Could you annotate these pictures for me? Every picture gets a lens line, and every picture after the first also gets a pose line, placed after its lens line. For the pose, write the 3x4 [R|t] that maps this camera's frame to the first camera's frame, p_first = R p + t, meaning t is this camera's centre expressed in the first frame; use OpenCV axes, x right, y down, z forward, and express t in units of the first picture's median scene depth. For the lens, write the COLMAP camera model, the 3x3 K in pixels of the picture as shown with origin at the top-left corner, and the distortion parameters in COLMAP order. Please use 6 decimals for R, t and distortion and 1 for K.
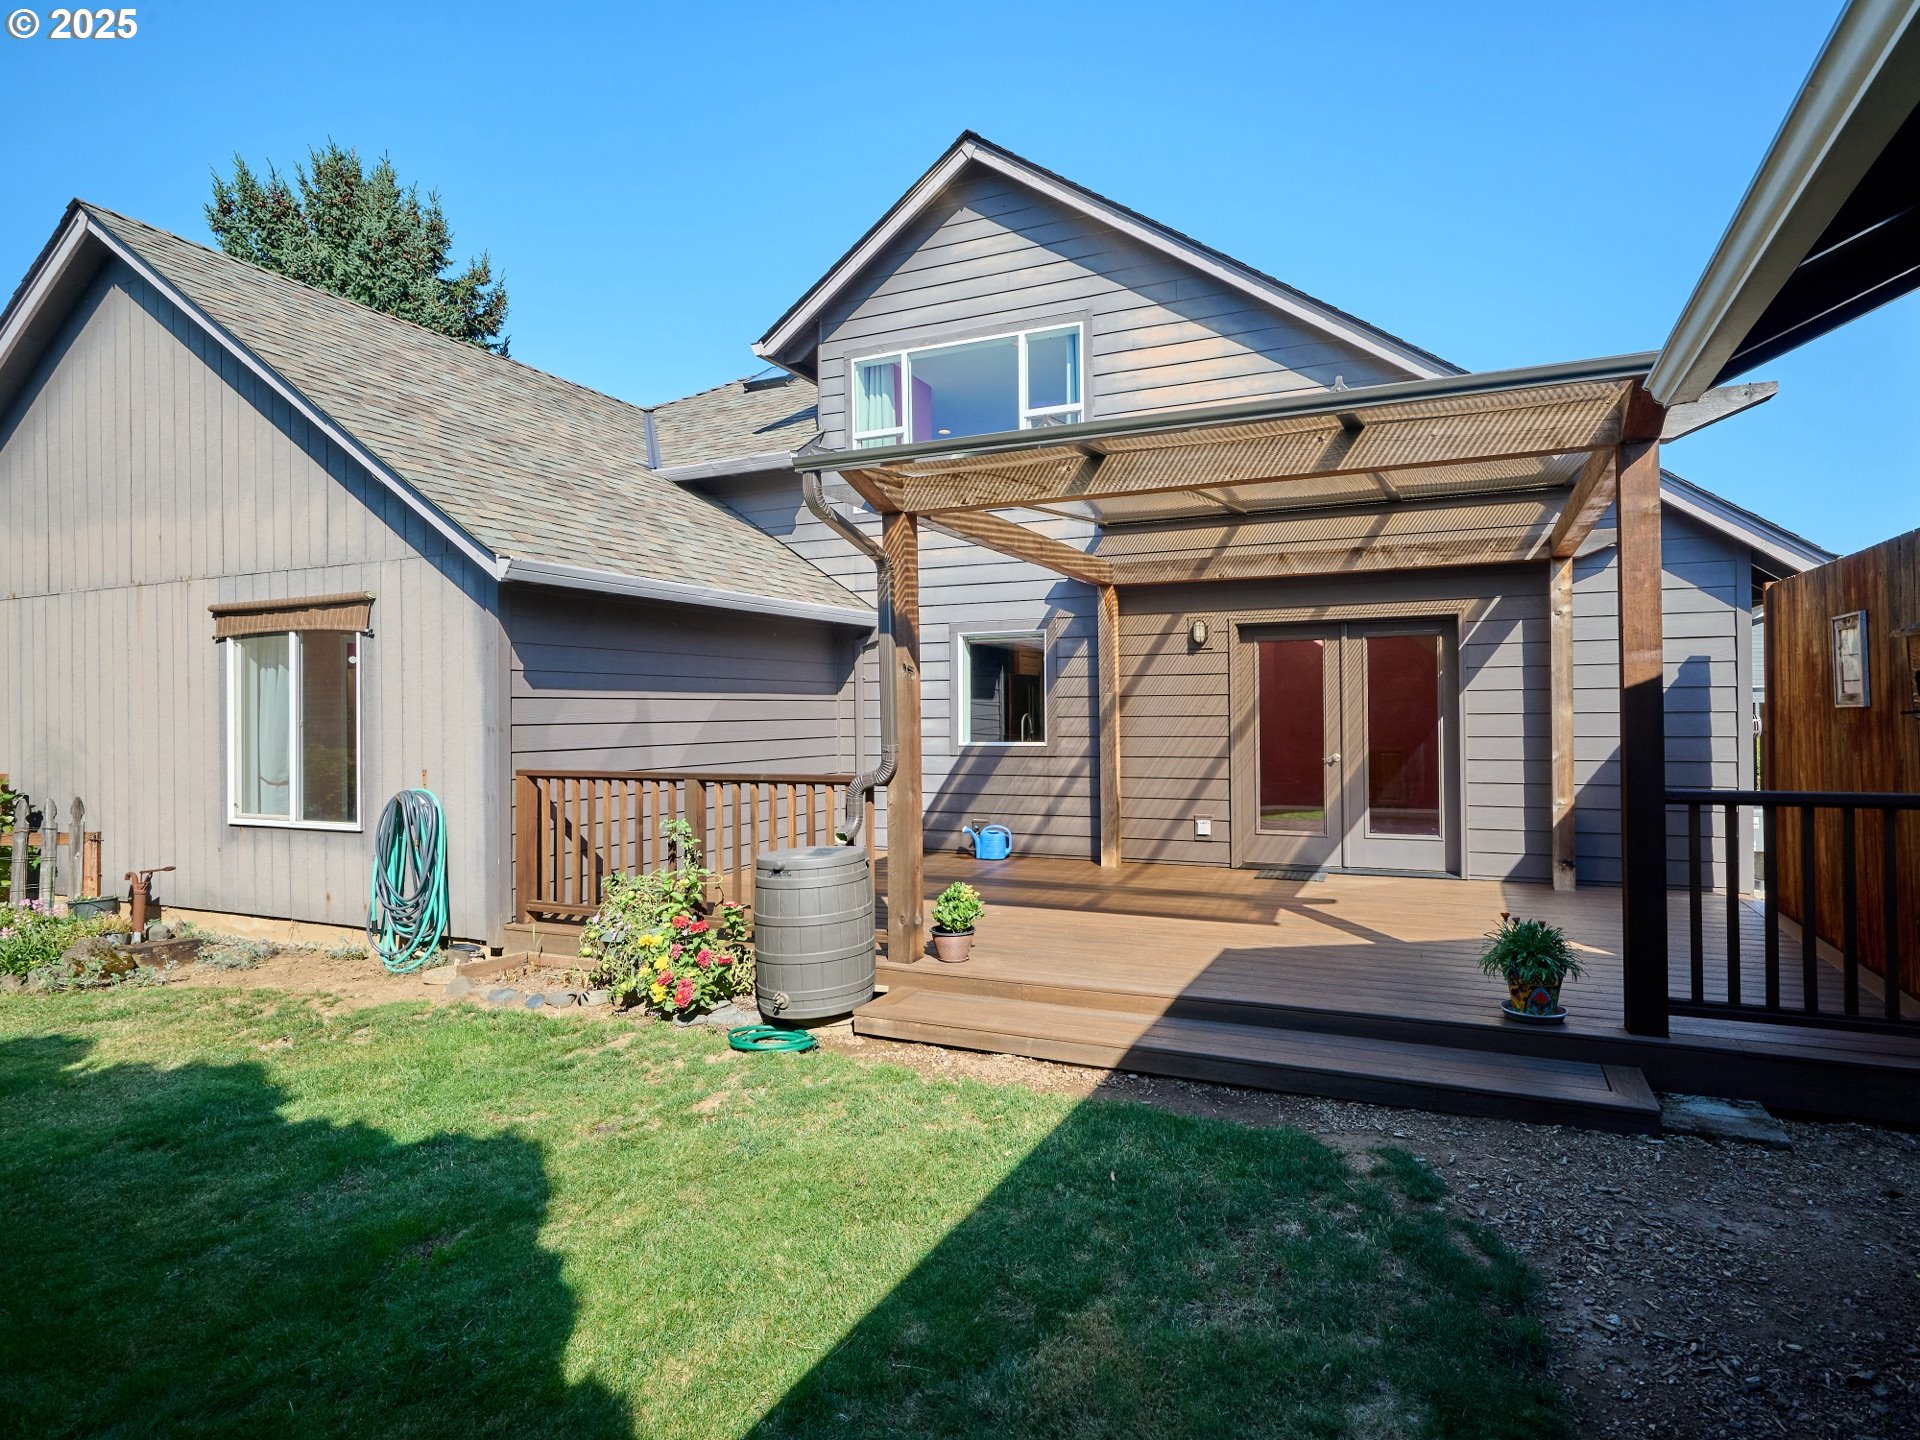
lens RADIAL K [[956.8, 0, 1025.0], [0, 956.8, 714.9], [0, 0, 1]] dist [0.000290, -0.000238]
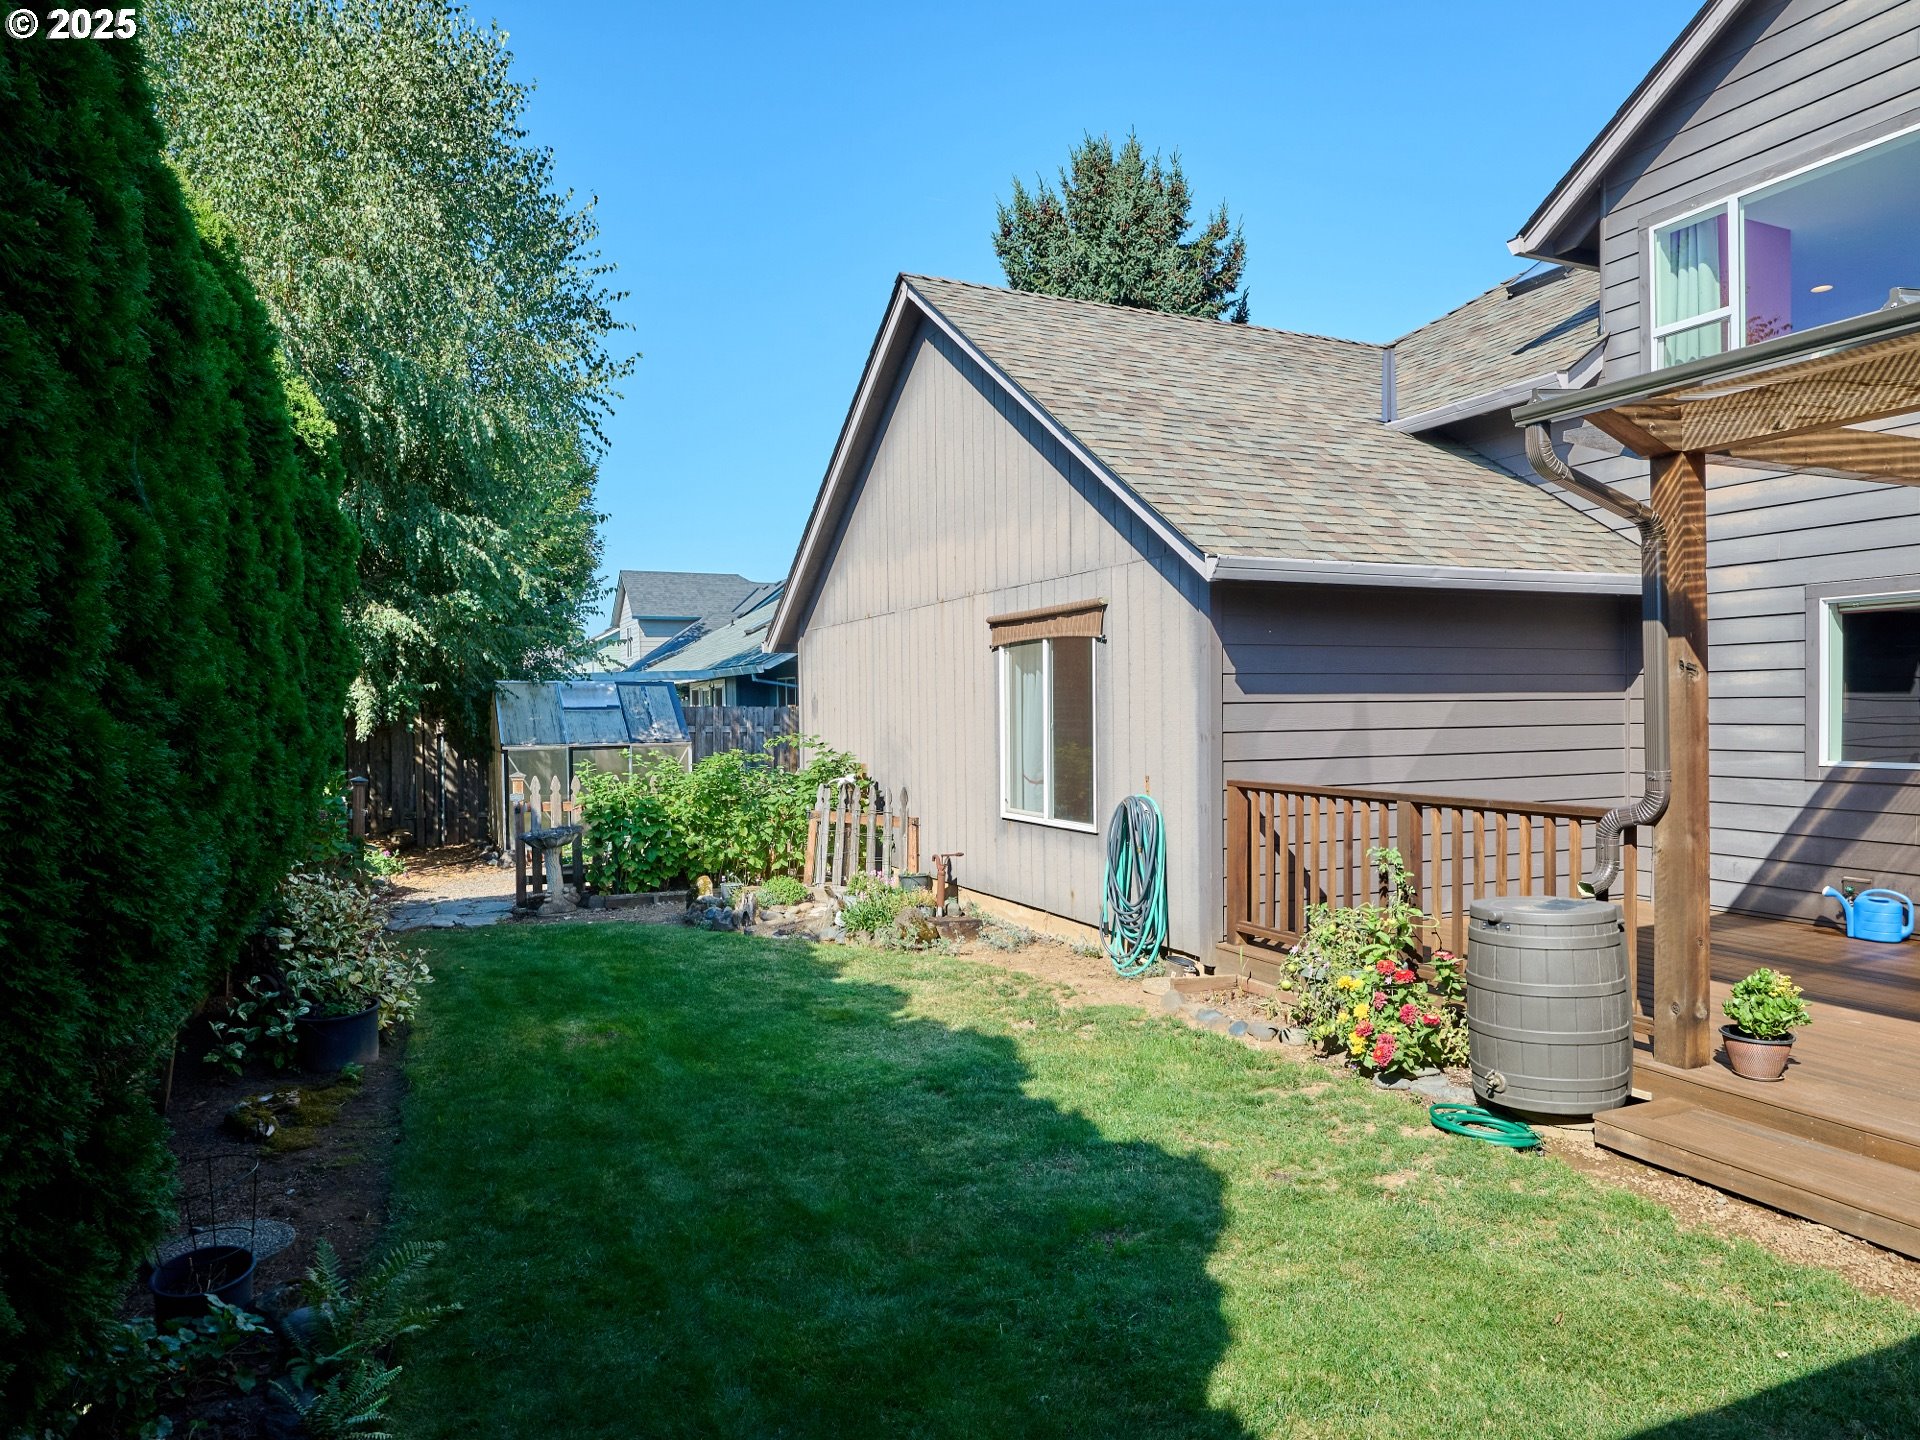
lens RADIAL K [[1244.9, 0, 960.0], [0, 1244.9, 720.0], [0, 0, 1]] dist [-0.002892, 0.000924]
pose [[0.724477, 0.009318, -0.689236, 0.120556], [0.007981, 0.999728, 0.021904, -0.030868], [0.689253, -0.021370, 0.724206, -0.064328]]
